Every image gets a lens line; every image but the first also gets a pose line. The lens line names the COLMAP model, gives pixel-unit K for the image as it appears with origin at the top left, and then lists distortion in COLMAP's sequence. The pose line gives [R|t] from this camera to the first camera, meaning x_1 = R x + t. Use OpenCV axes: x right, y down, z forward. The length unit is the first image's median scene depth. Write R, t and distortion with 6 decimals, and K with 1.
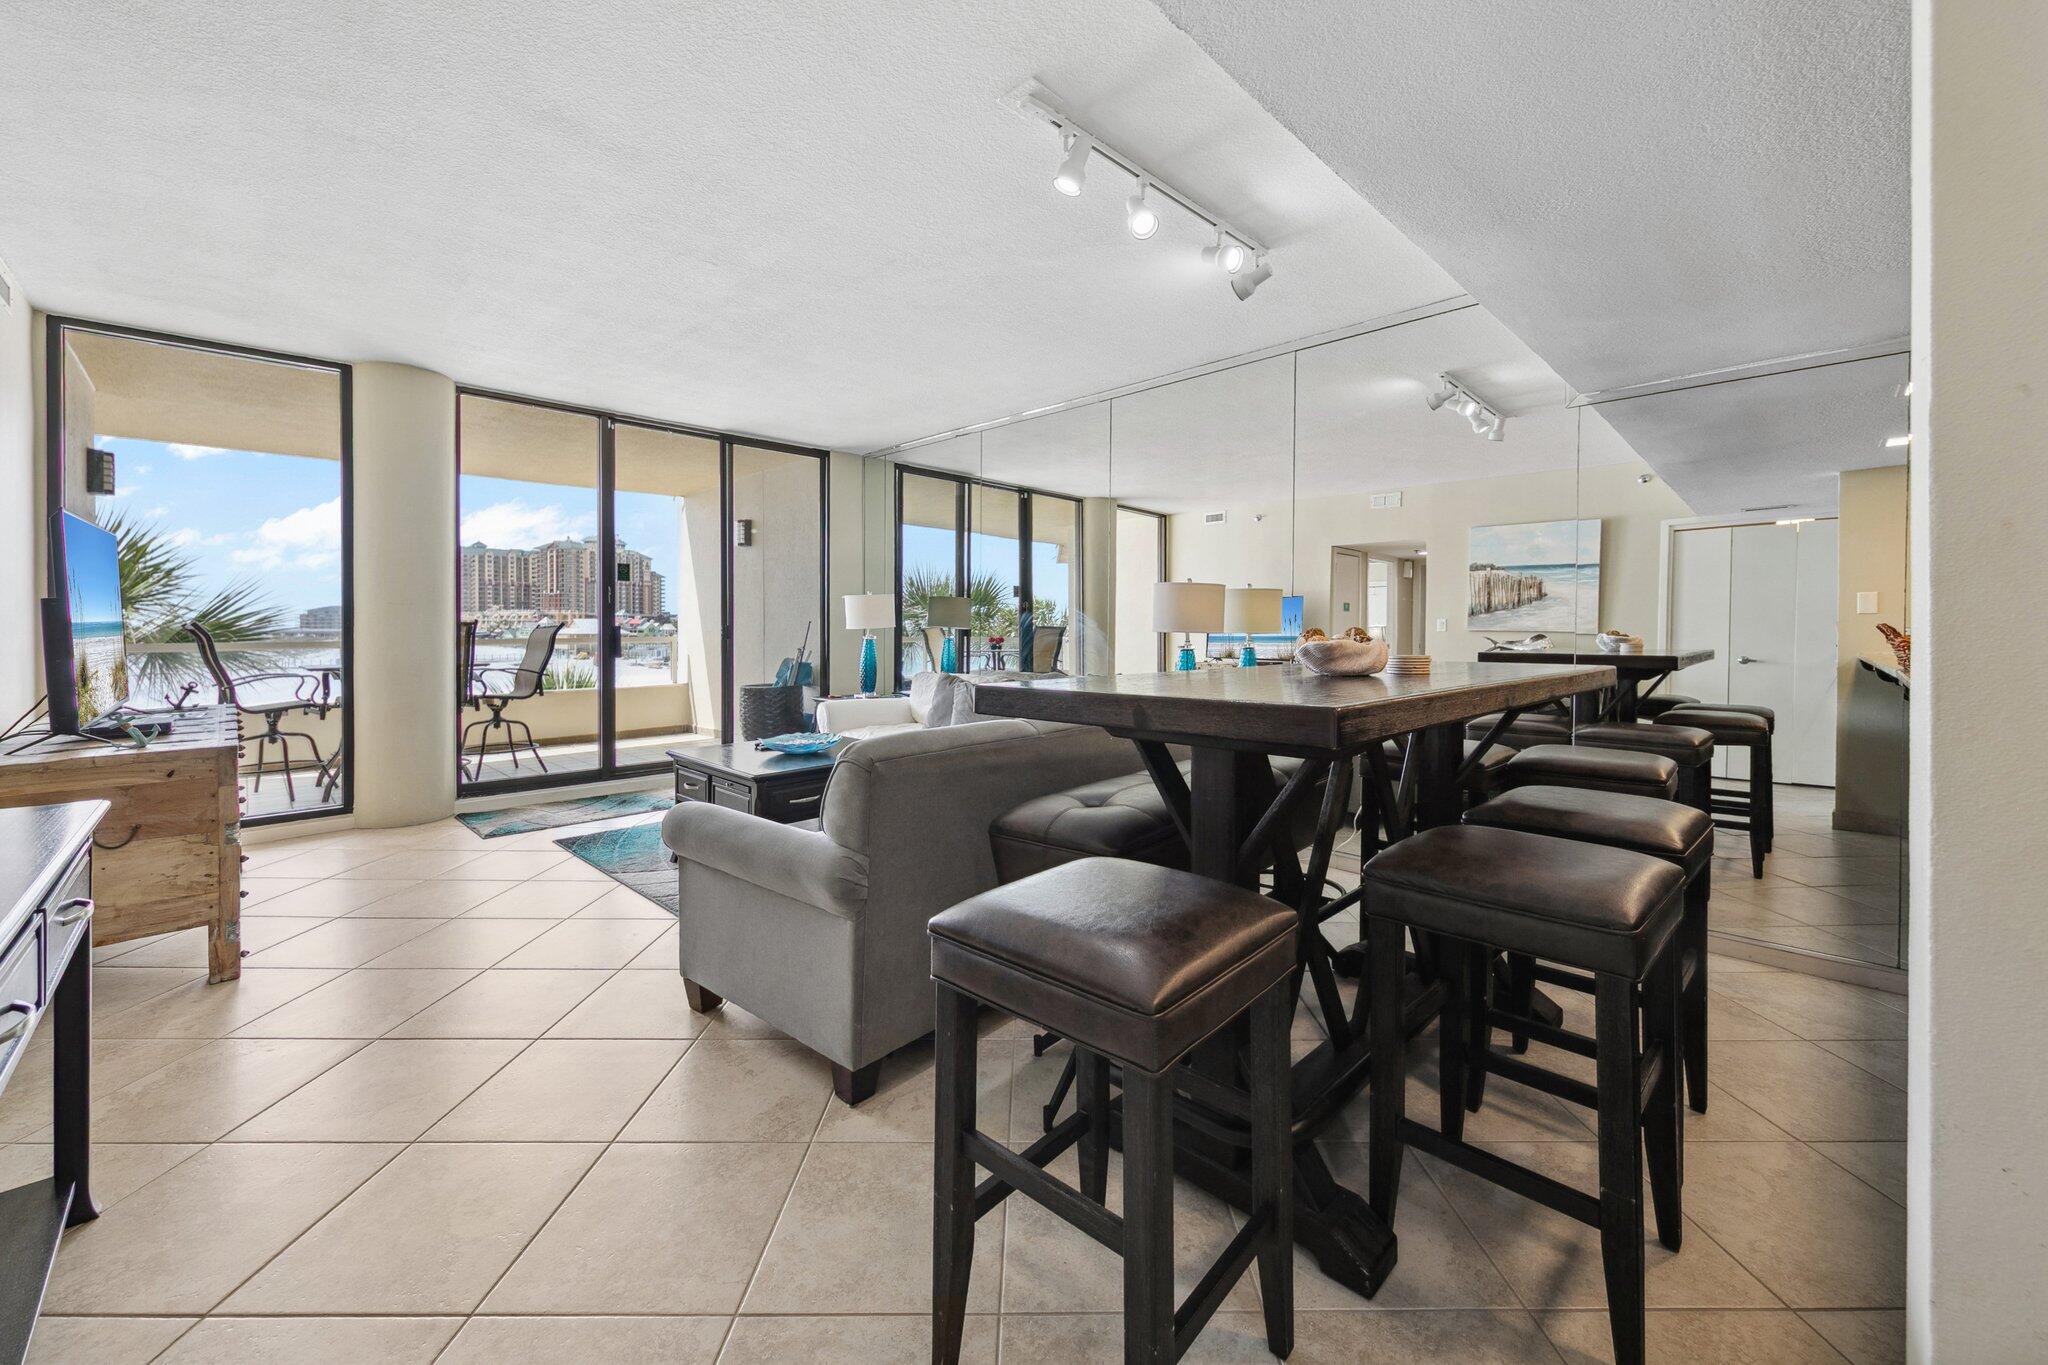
lens RADIAL K [[800.7, 0, 1039.4], [0, 800.7, 614.4], [0, 0, 1]] dist [0.000743, -0.000334]
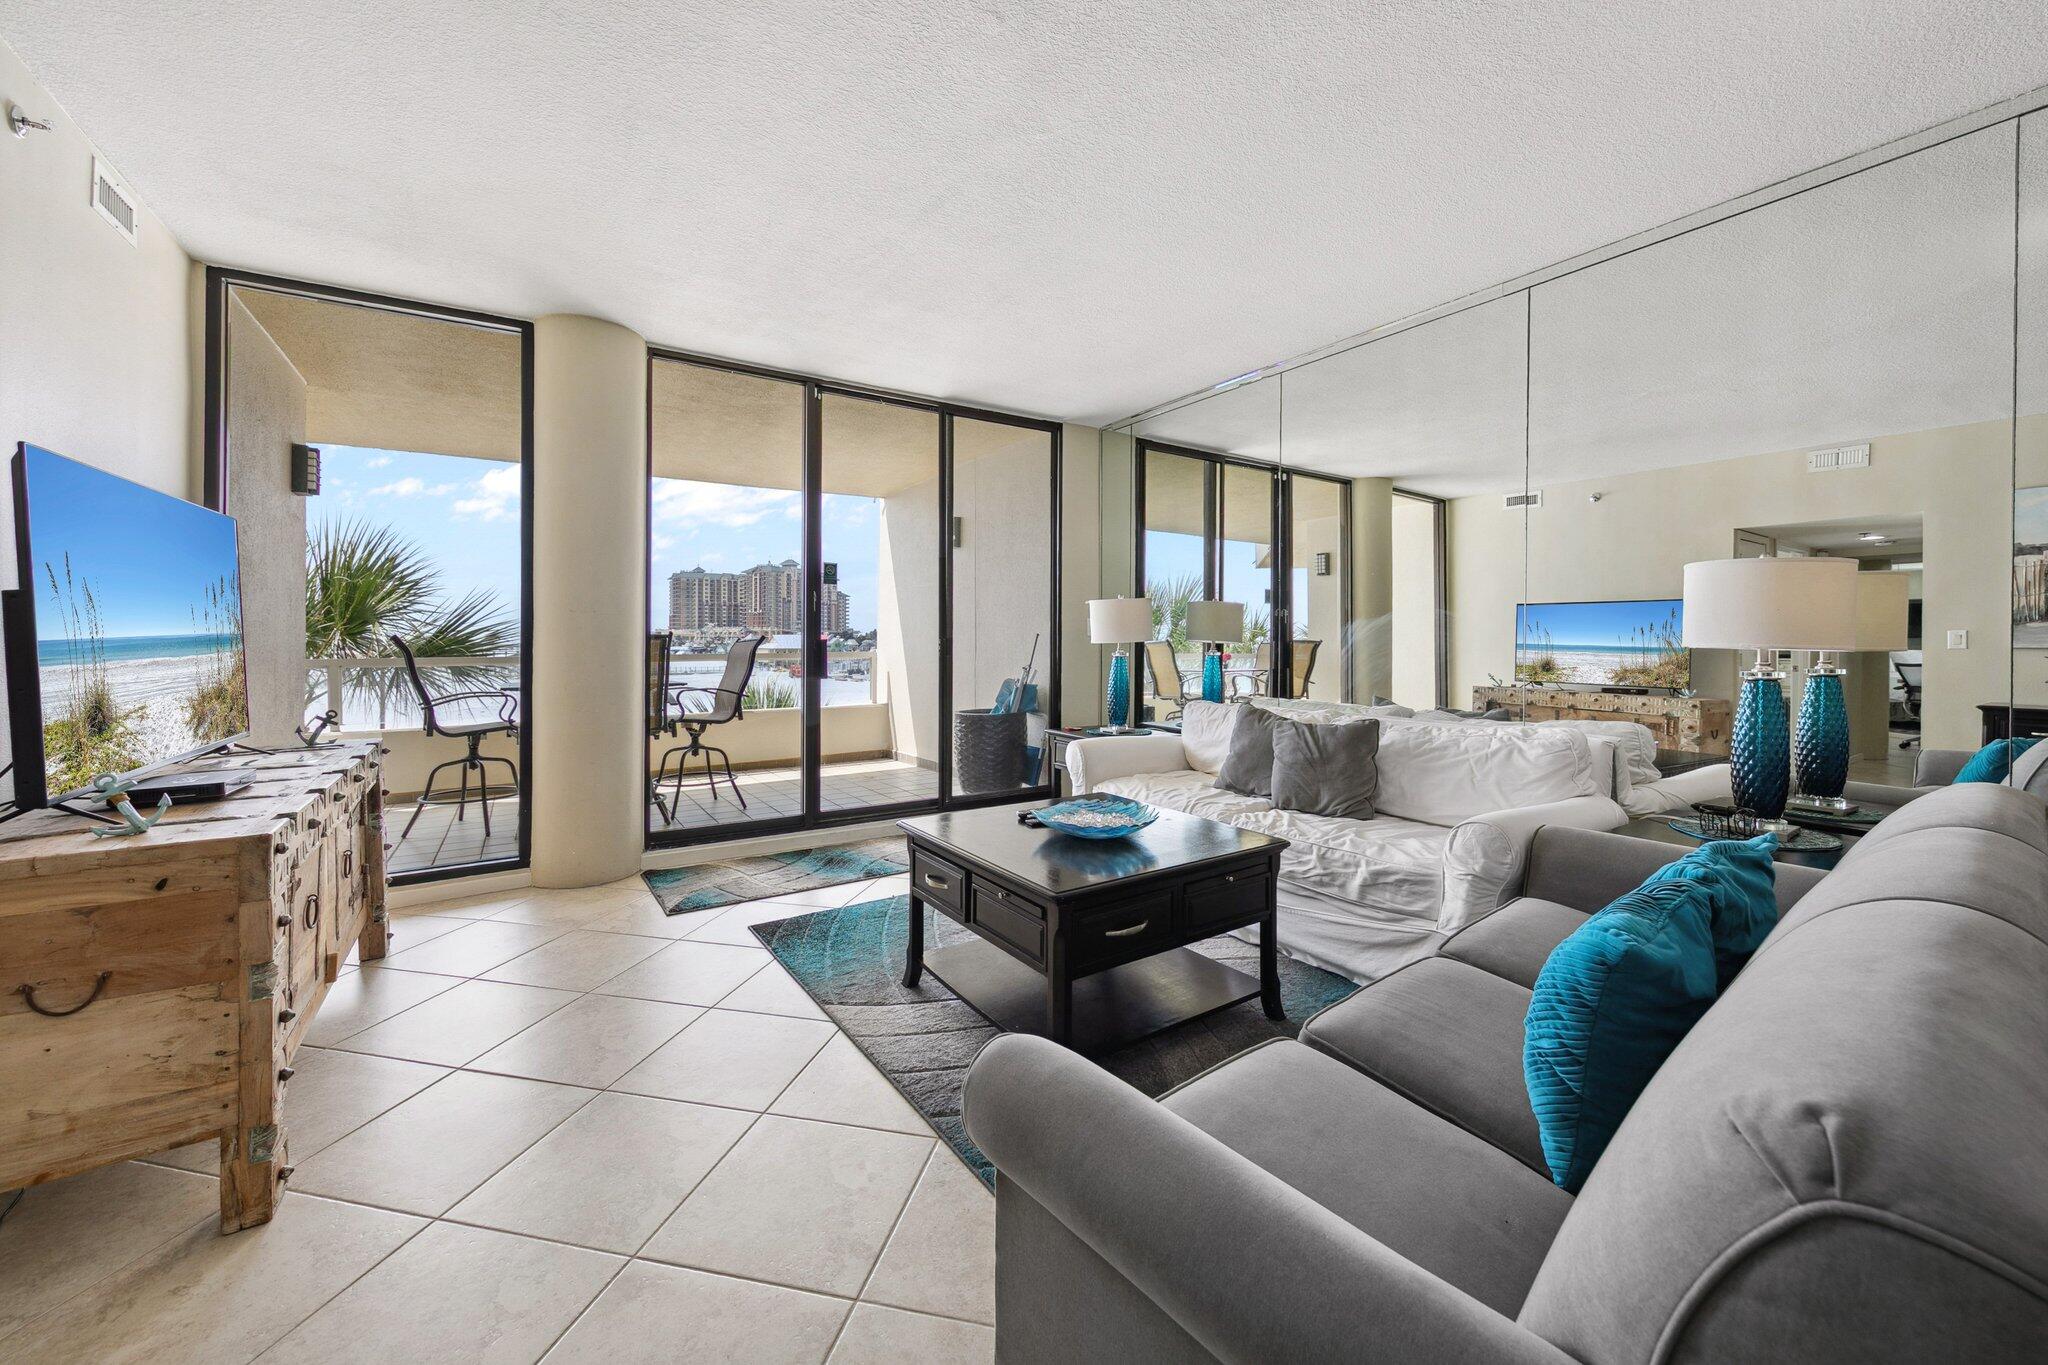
lens RADIAL K [[794.6, 0, 1023.4], [0, 794.6, 603.7], [0, 0, 1]] dist [0.001938, 0.000188]
pose [[0.975460, -0.010389, -0.219930, -0.140226], [0.003129, 0.999439, -0.033333, 0.005347], [0.220153, 0.031827, 0.974946, 0.237717]]
